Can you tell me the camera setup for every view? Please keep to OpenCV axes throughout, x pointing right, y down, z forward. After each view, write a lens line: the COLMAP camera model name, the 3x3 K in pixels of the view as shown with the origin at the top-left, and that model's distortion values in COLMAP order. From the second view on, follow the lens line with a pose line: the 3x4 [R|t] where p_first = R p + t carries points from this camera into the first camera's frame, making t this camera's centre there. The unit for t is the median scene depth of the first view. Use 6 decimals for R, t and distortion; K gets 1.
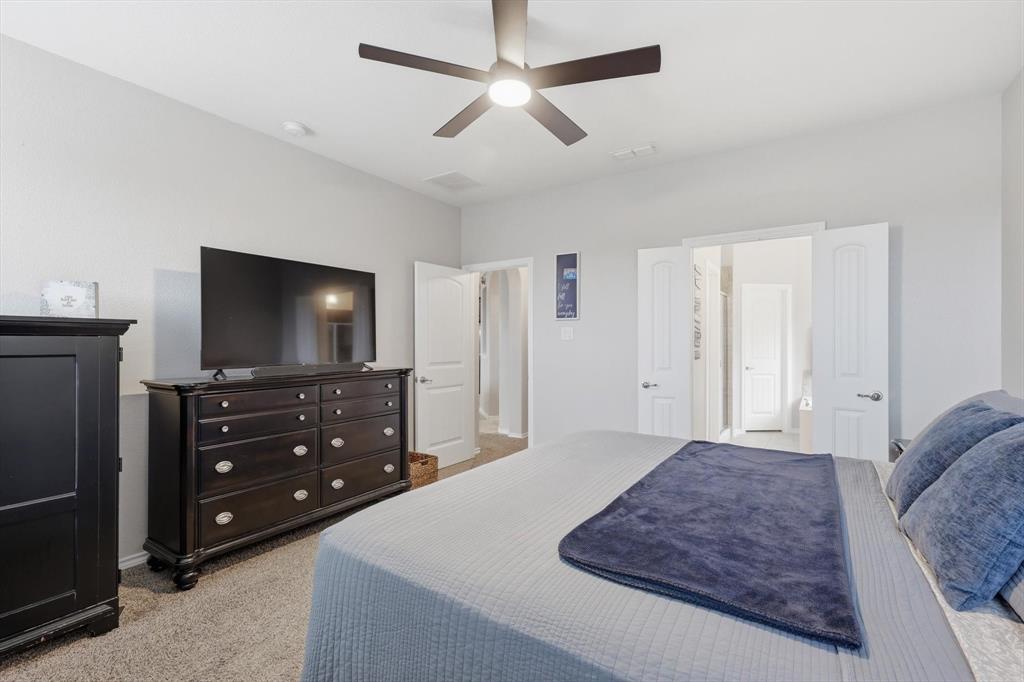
lens RADIAL K [[456.2, 0, 506.8], [0, 456.2, 344.5], [0, 0, 1]] dist [0.004225, 0.000934]
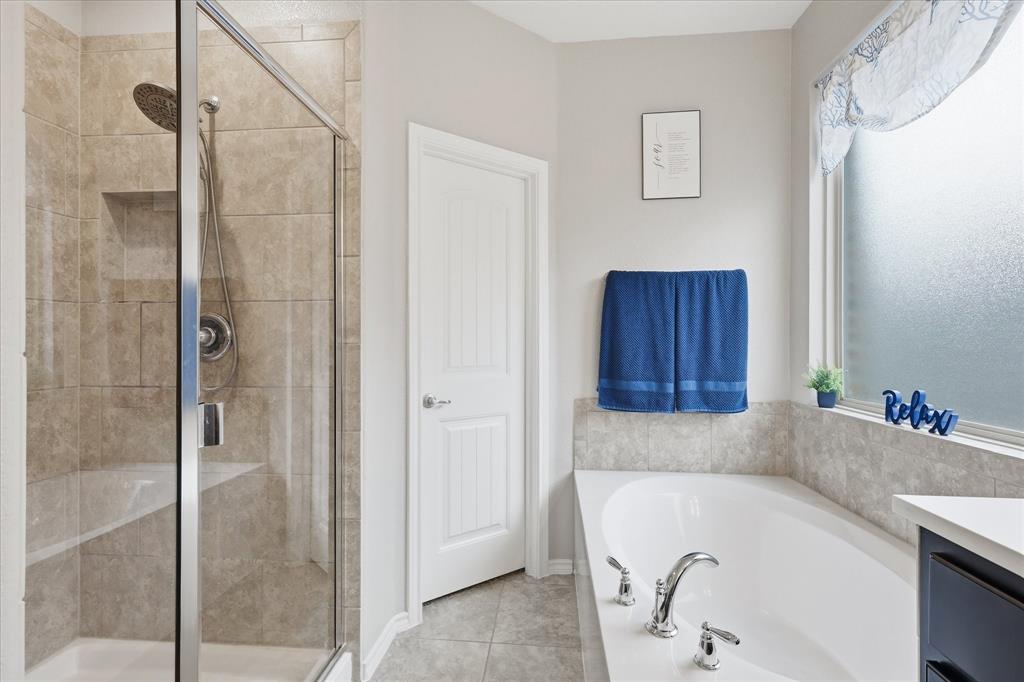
lens RADIAL K [[456.2, 0, 514.5], [0, 456.2, 338.8], [0, 0, 1]] dist [0.004225, 0.000934]
pose [[0.872191, -0.000241, 0.489165, 0.428494], [0.002602, 0.999988, -0.004145, 0.009878], [-0.489158, 0.004888, 0.872182, 0.705221]]
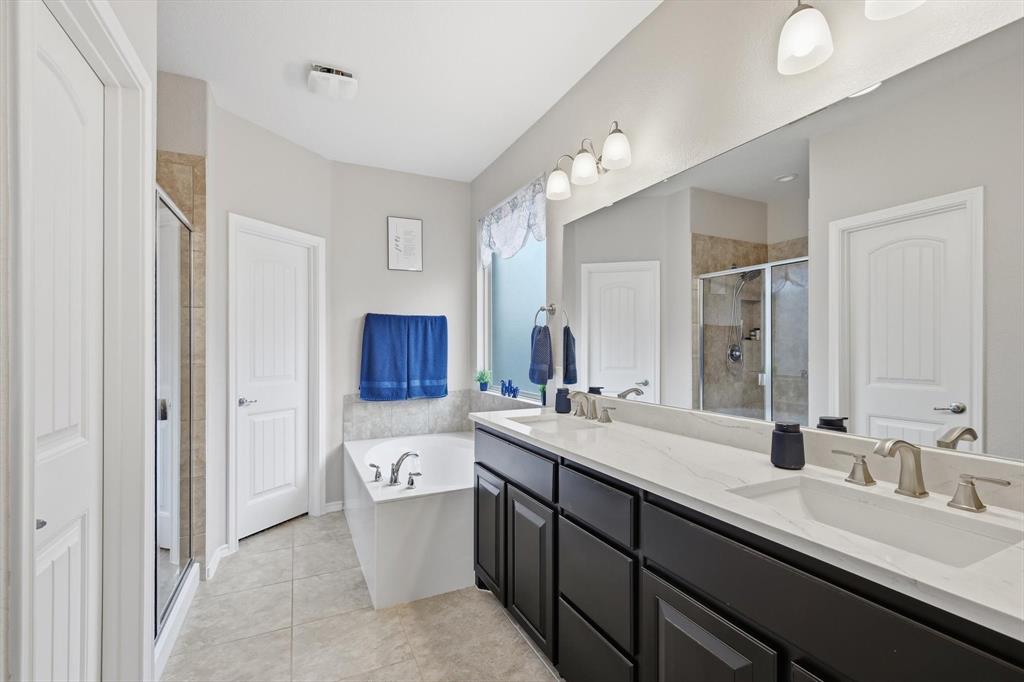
lens RADIAL K [[456.2, 0, 512.2], [0, 456.2, 344.1], [0, 0, 1]] dist [0.004225, 0.000934]
pose [[0.505900, 0.000696, 0.862592, 0.271349], [0.005824, 0.999974, -0.004223, -0.002626], [-0.862572, 0.007161, 0.505883, 0.539453]]
